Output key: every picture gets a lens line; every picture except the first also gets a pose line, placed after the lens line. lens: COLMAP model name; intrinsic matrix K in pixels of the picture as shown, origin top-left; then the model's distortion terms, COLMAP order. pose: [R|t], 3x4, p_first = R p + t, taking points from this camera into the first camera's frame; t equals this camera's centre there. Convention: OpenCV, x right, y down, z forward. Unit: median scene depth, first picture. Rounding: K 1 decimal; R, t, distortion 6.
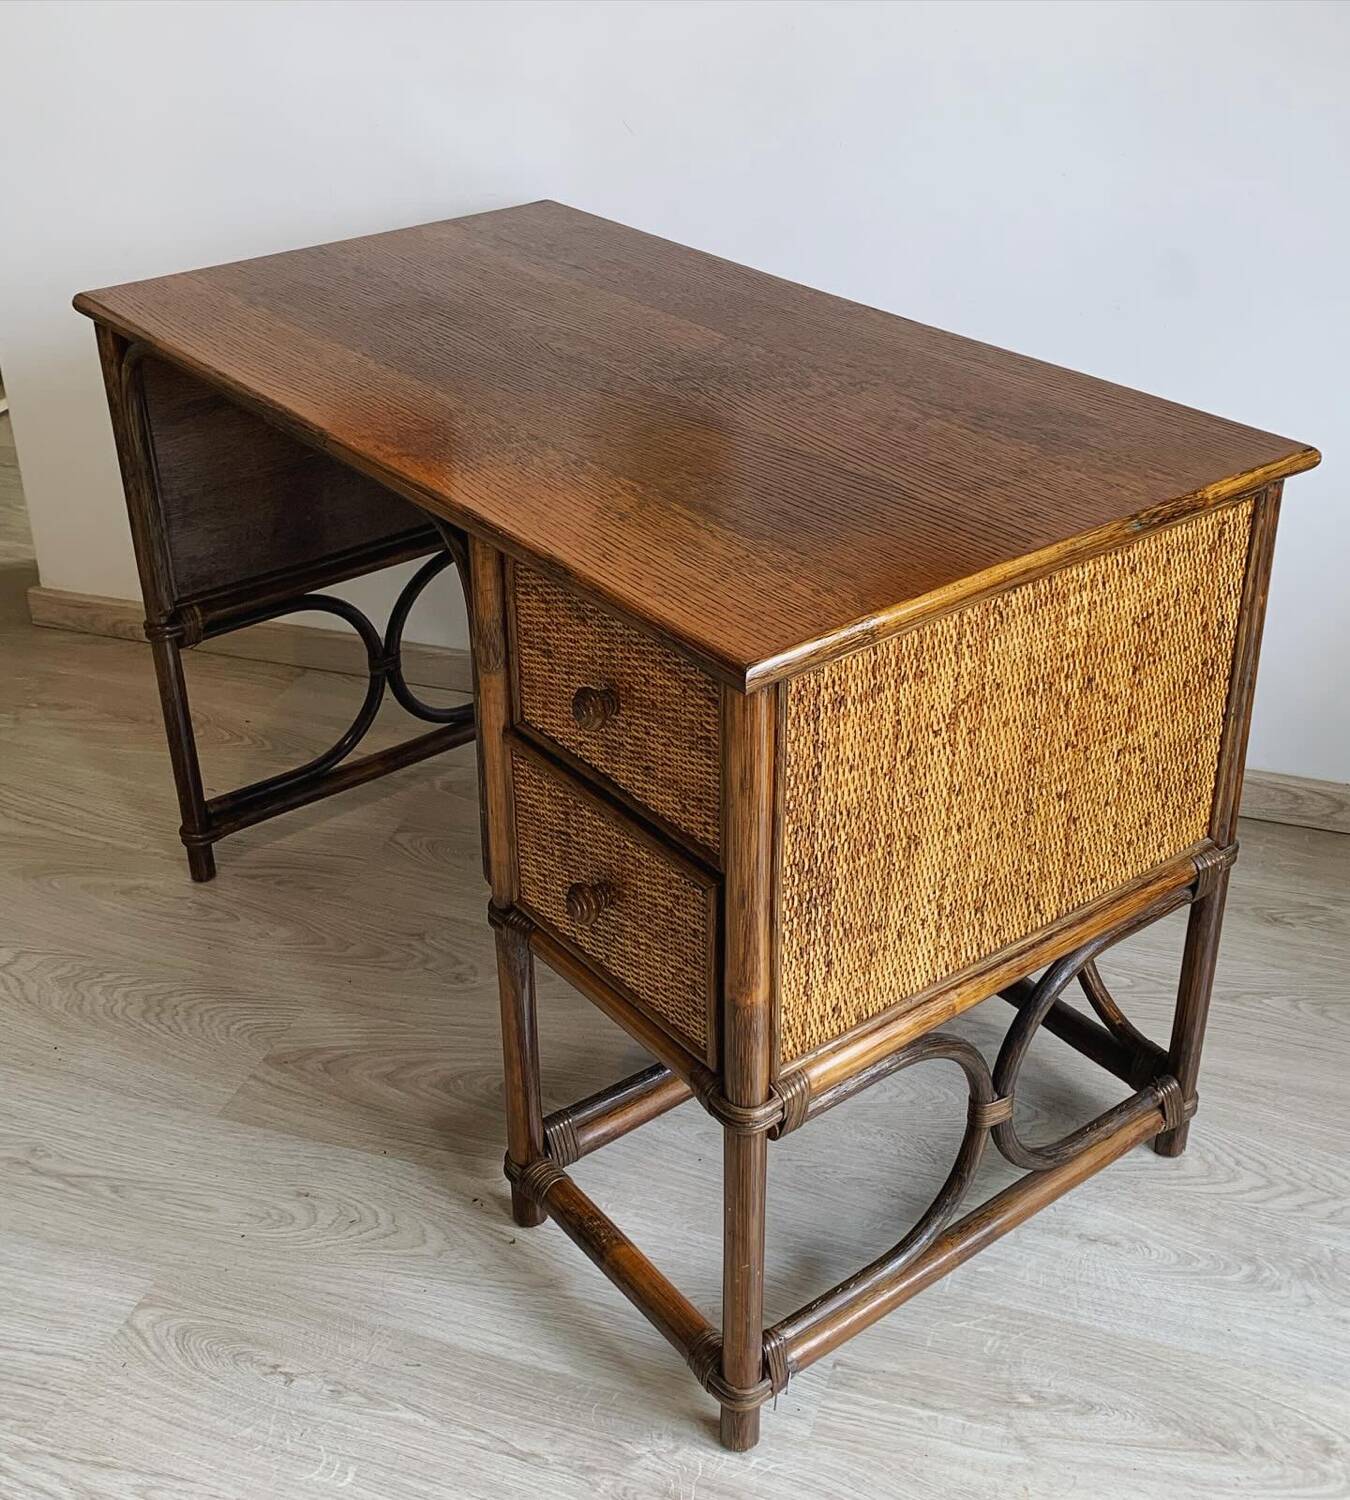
lens RADIAL K [[1860.4, 0, 673.0], [0, 1860.4, 666.0], [0, 0, 1]] dist [0.032319, -0.018774]
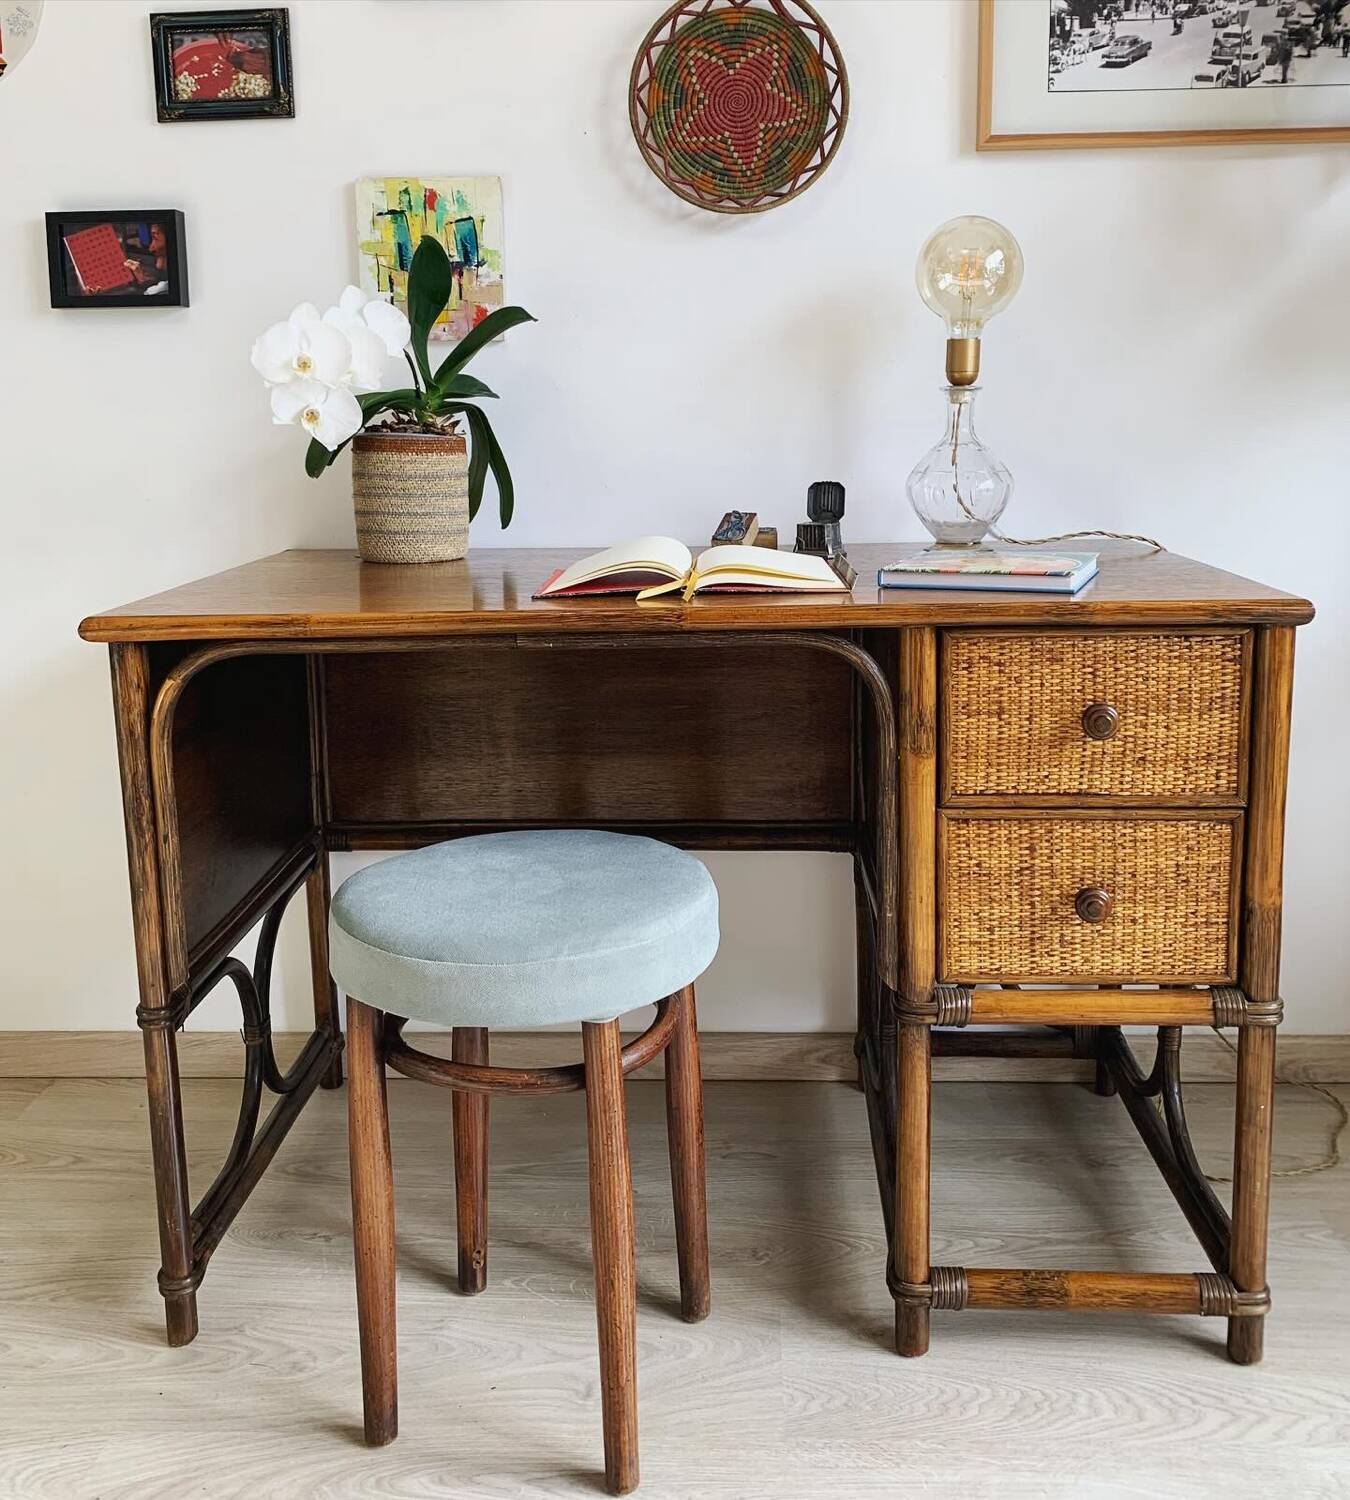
lens RADIAL K [[1469.3, 0, 667.4], [0, 1469.3, 624.3], [0, 0, 1]] dist [0.031700, -0.020572]
pose [[0.653533, -0.111350, 0.748663, -0.943652], [0.362213, 0.914517, -0.180170, 0.036167], [-0.664602, 0.388922, 0.637999, 0.549652]]
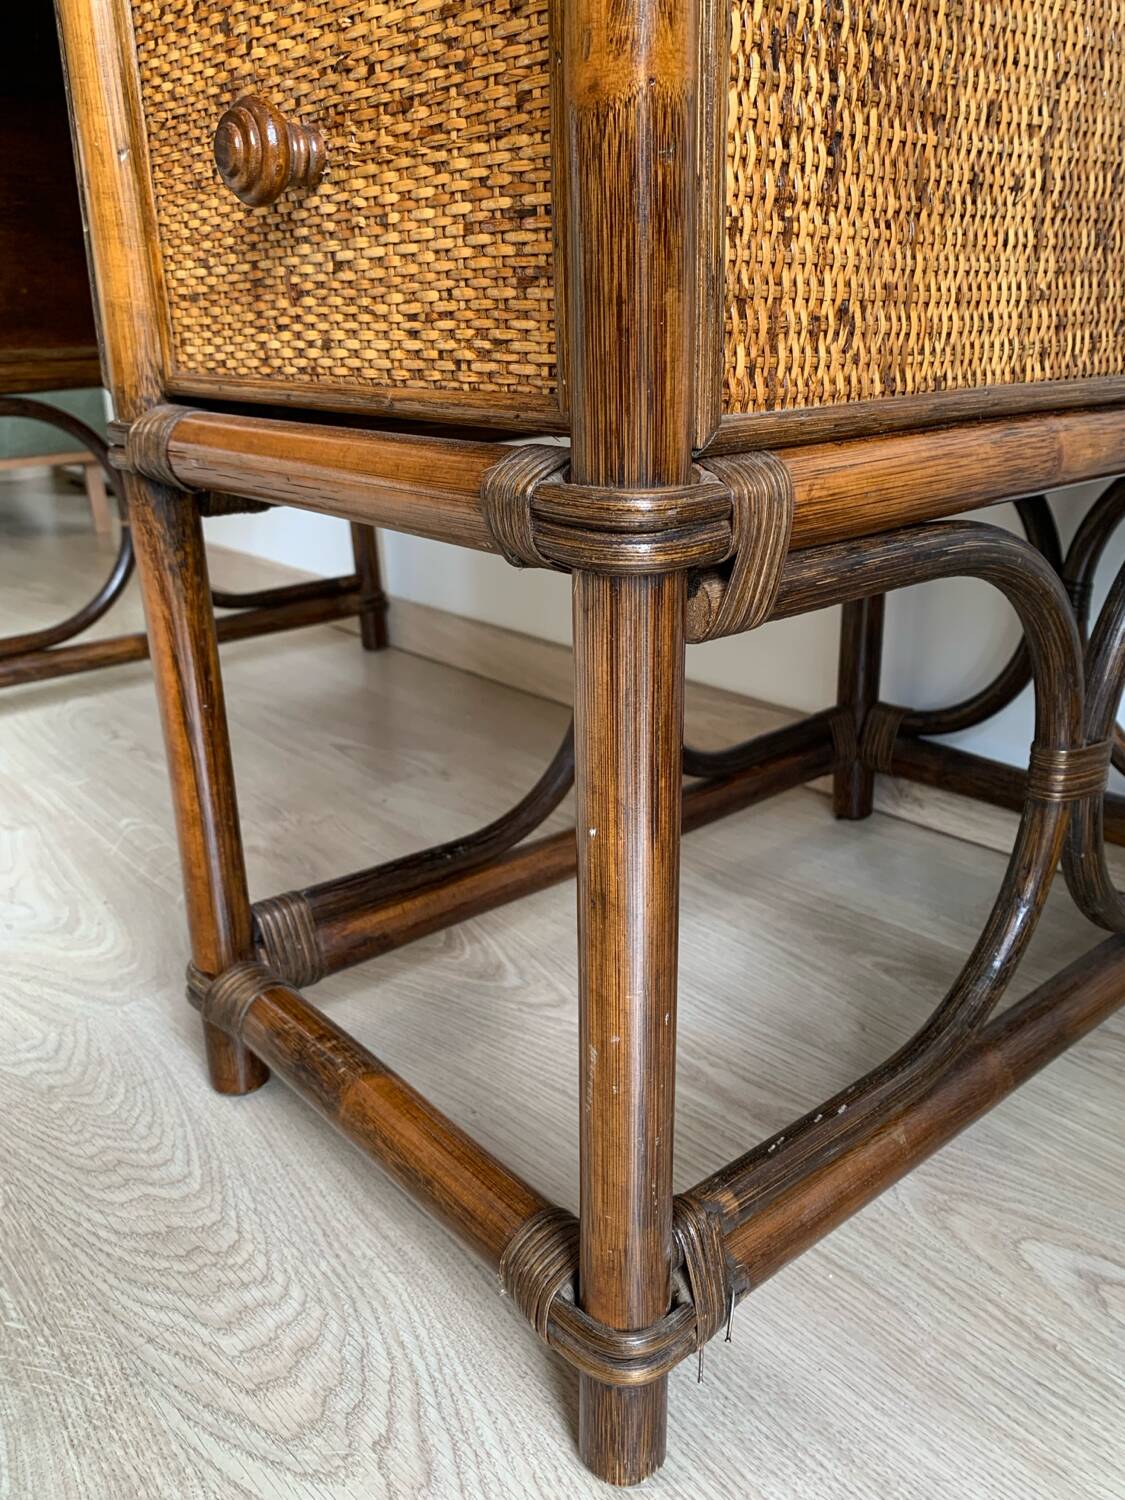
lens RADIAL K [[1250.8, 0, 562.5], [0, 1250.8, 750.0], [0, 0, 1]] dist [-0.009354, -0.008980]
pose [[0.998770, -0.024941, 0.042862, 0.013520], [0.030493, 0.990484, -0.134204, 0.318858], [-0.039107, 0.135346, 0.990026, 0.778652]]
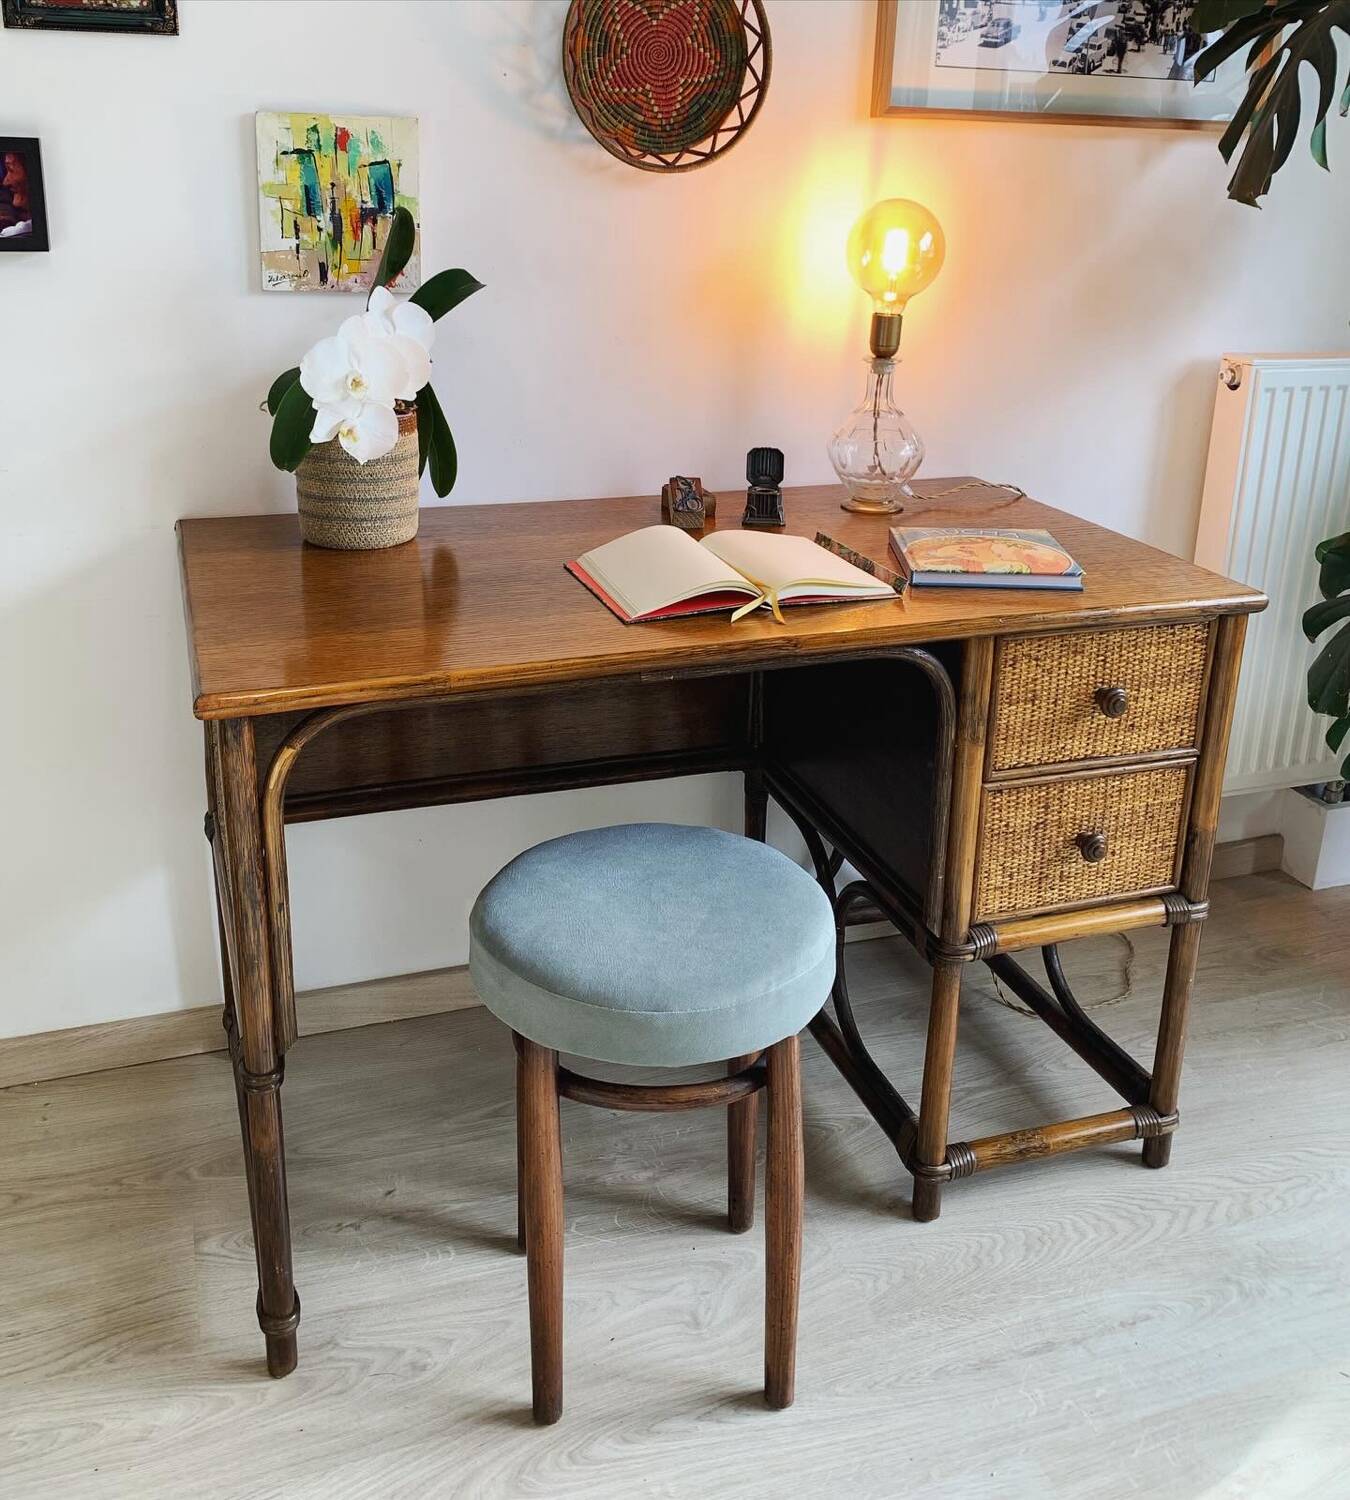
lens RADIAL K [[1482.1, 0, 670.8], [0, 1482.1, 599.7], [0, 0, 1]] dist [0.032909, -0.016348]
pose [[0.315763, -0.262326, 0.911855, -1.183831], [0.417217, 0.901517, 0.114875, -0.324176], [-0.852188, 0.344168, 0.394113, 0.811693]]
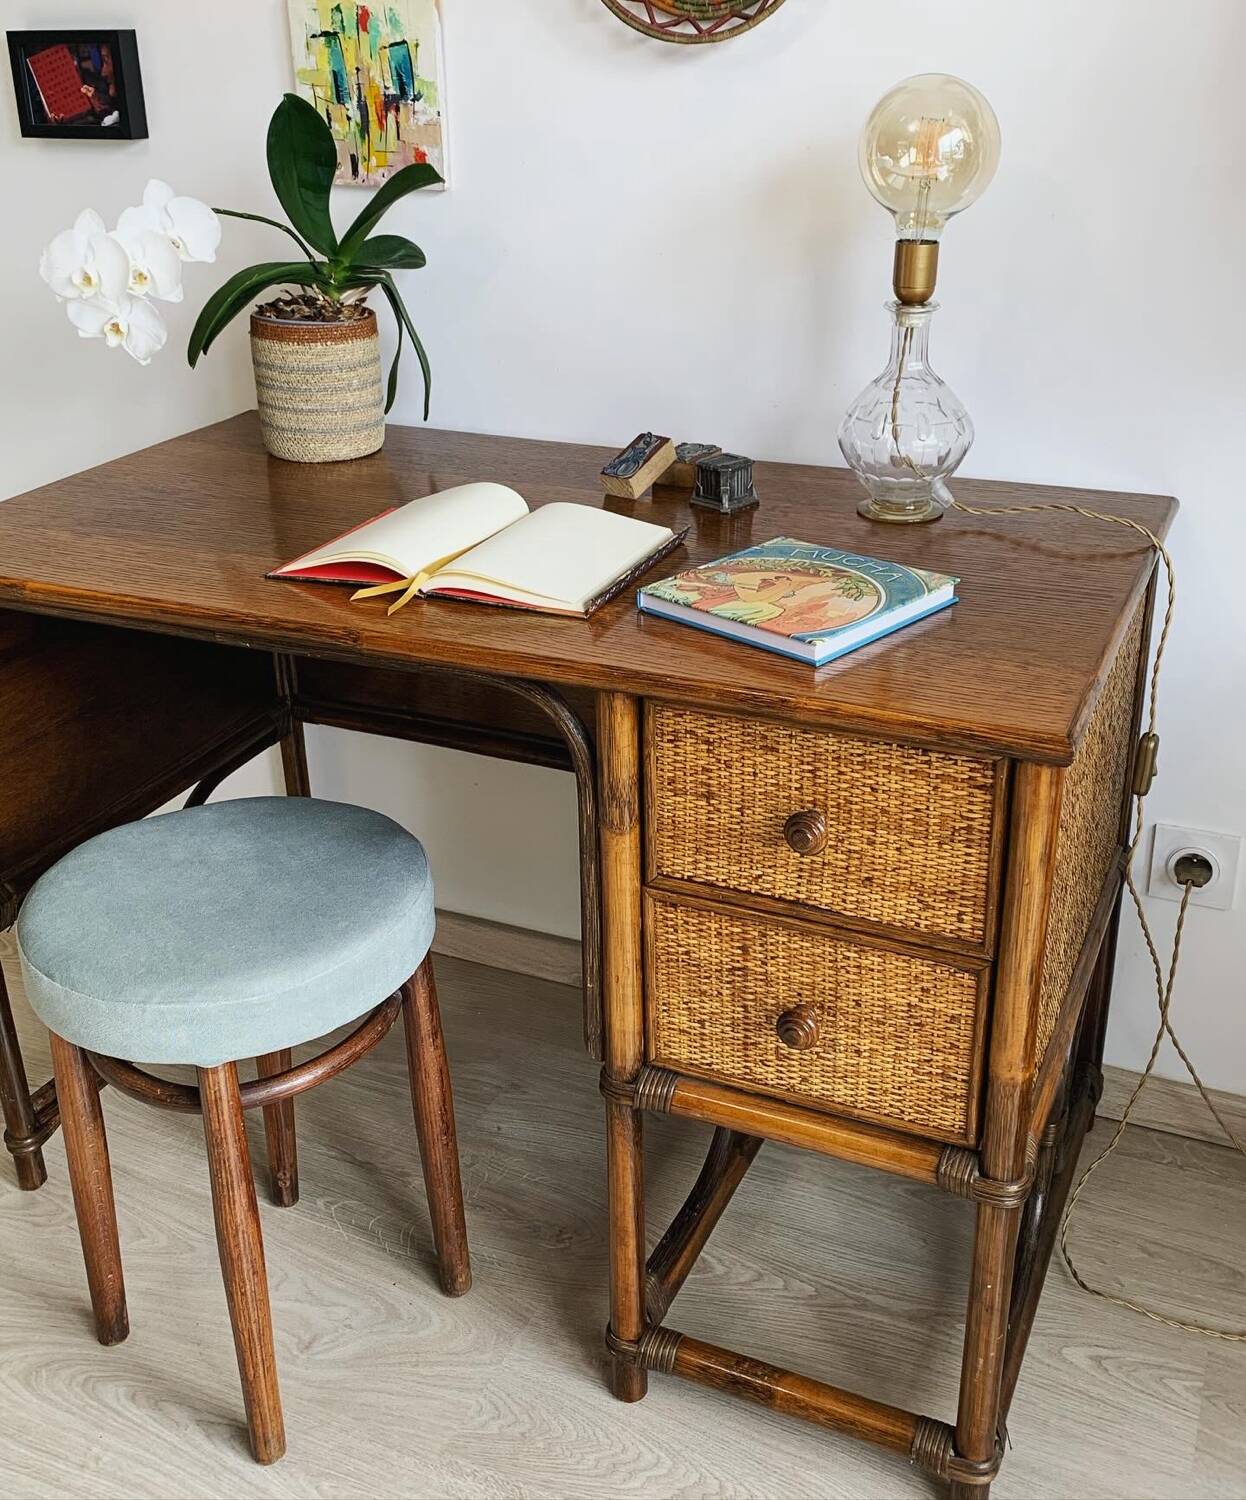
lens RADIAL K [[1586.5, 0, 618.9], [0, 1586.5, 677.8], [0, 0, 1]] dist [0.092057, -0.220542]
pose [[0.885567, -0.184073, 0.426483, -0.478563], [0.224257, 0.973467, -0.045502, -0.041484], [-0.406791, 0.135937, 0.903350, 0.265326]]
